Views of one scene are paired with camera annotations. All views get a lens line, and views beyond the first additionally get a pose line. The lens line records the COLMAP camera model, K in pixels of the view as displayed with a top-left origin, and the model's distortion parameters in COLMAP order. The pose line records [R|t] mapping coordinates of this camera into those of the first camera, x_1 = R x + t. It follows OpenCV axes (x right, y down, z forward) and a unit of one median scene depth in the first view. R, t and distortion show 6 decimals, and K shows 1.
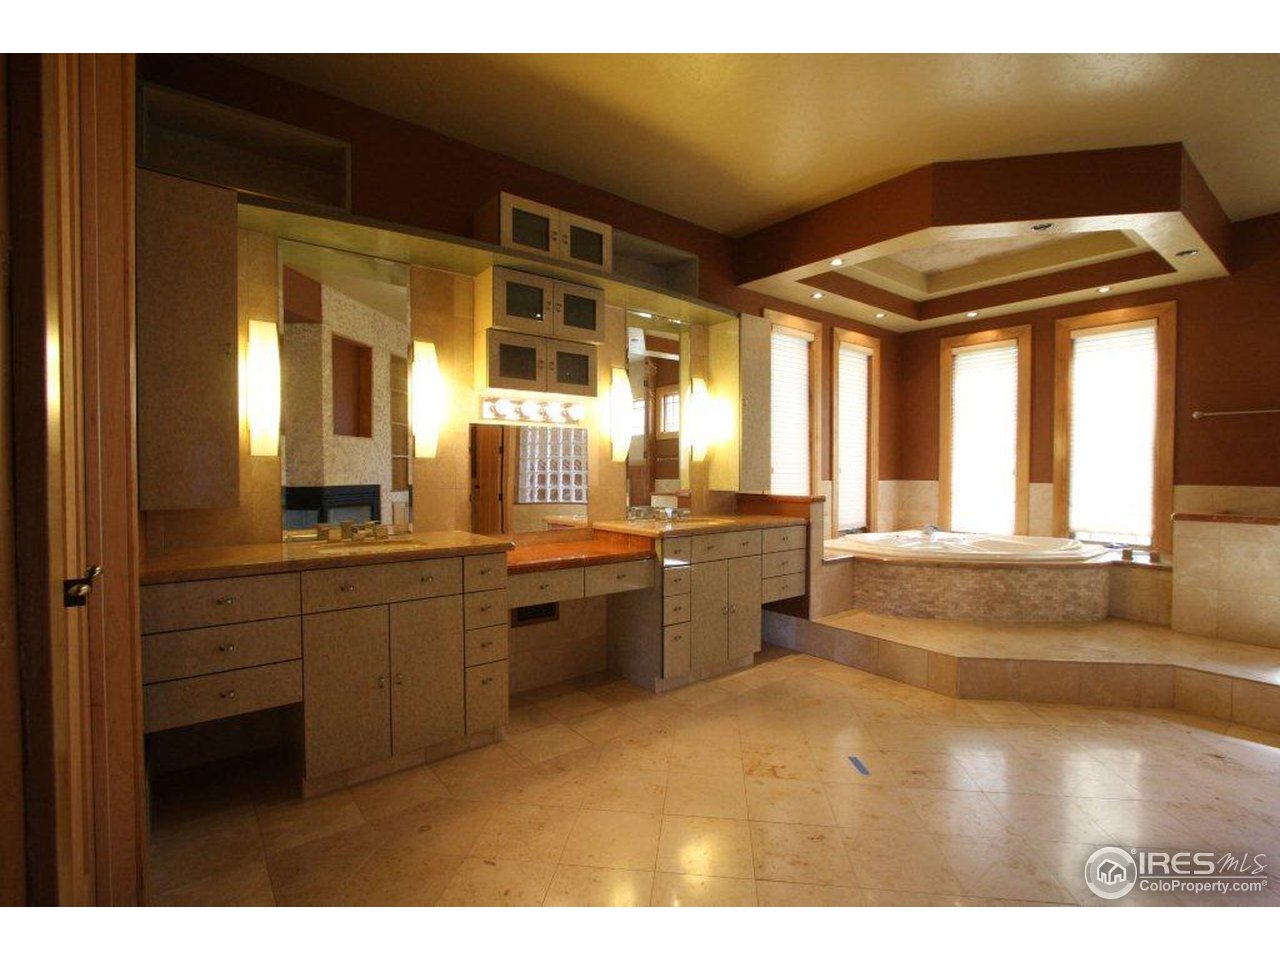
lens RADIAL K [[587.3, 0, 642.0], [0, 587.3, 479.6], [0, 0, 1]] dist [-0.011147, 0.000459]
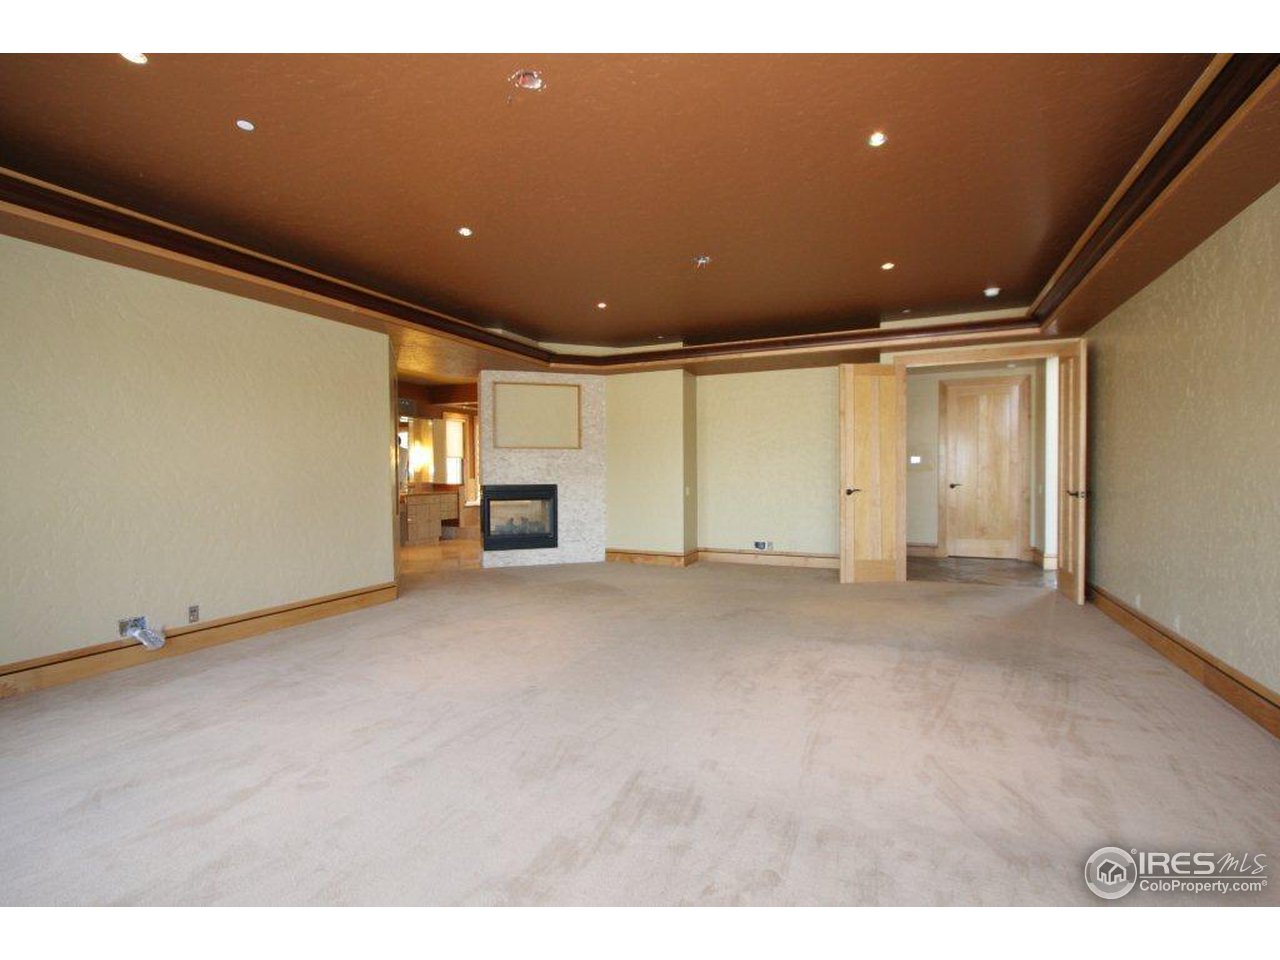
lens RADIAL K [[587.3, 0, 645.4], [0, 587.3, 477.5], [0, 0, 1]] dist [-0.011147, 0.000459]
pose [[0.889576, -0.006868, 0.456736, -0.216917], [0.012459, 0.999880, -0.009231, 0.036900], [-0.456618, 0.013903, 0.889554, -2.009351]]
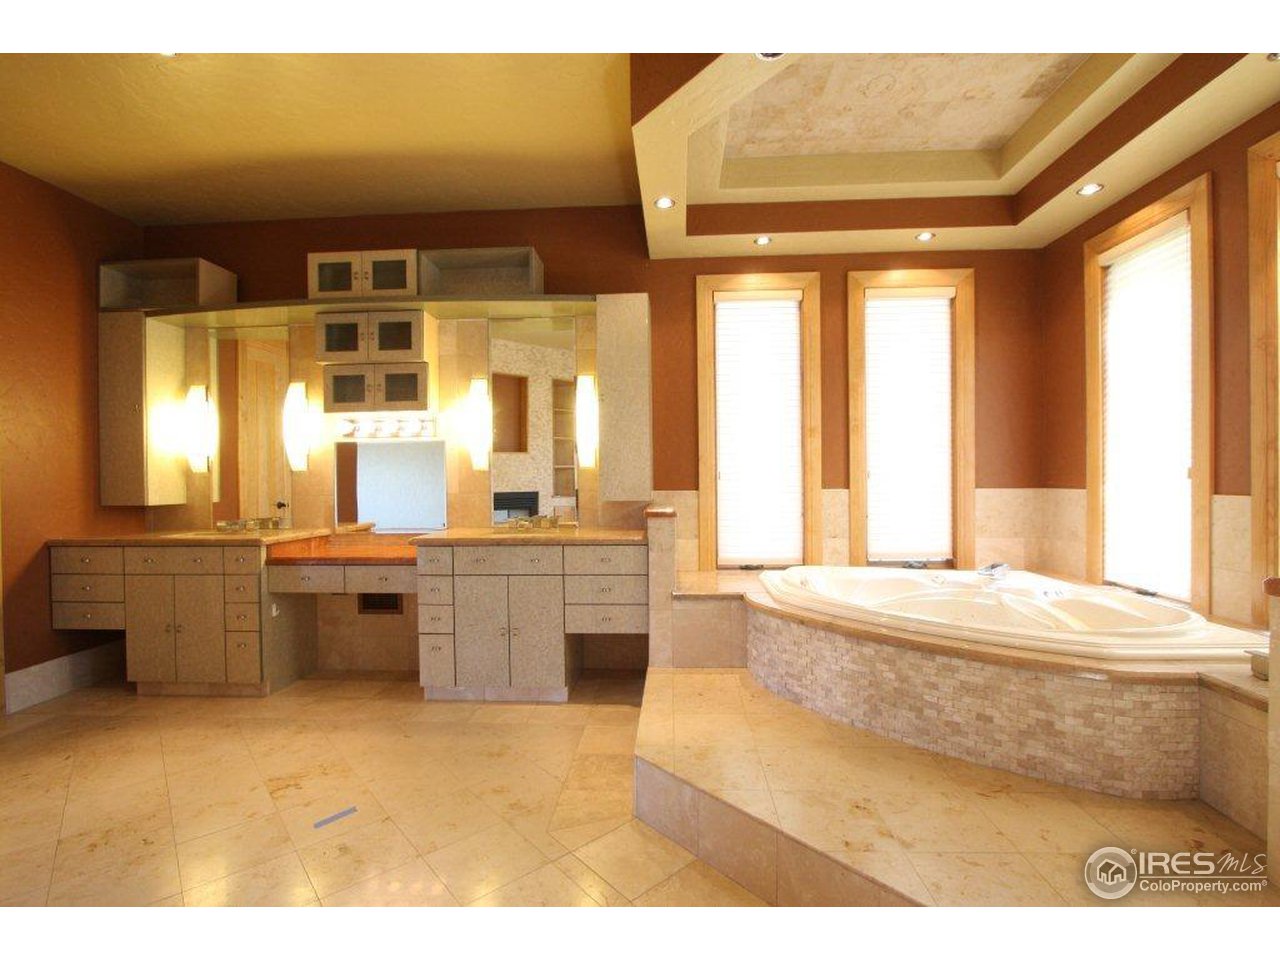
lens RADIAL K [[587.3, 0, 643.6], [0, 587.3, 481.2], [0, 0, 1]] dist [-0.011147, 0.000459]
pose [[0.746166, -0.006760, -0.665725, 0.816337], [0.001293, 0.999961, -0.008705, -0.002207], [0.665758, 0.005635, 0.746146, 0.412977]]
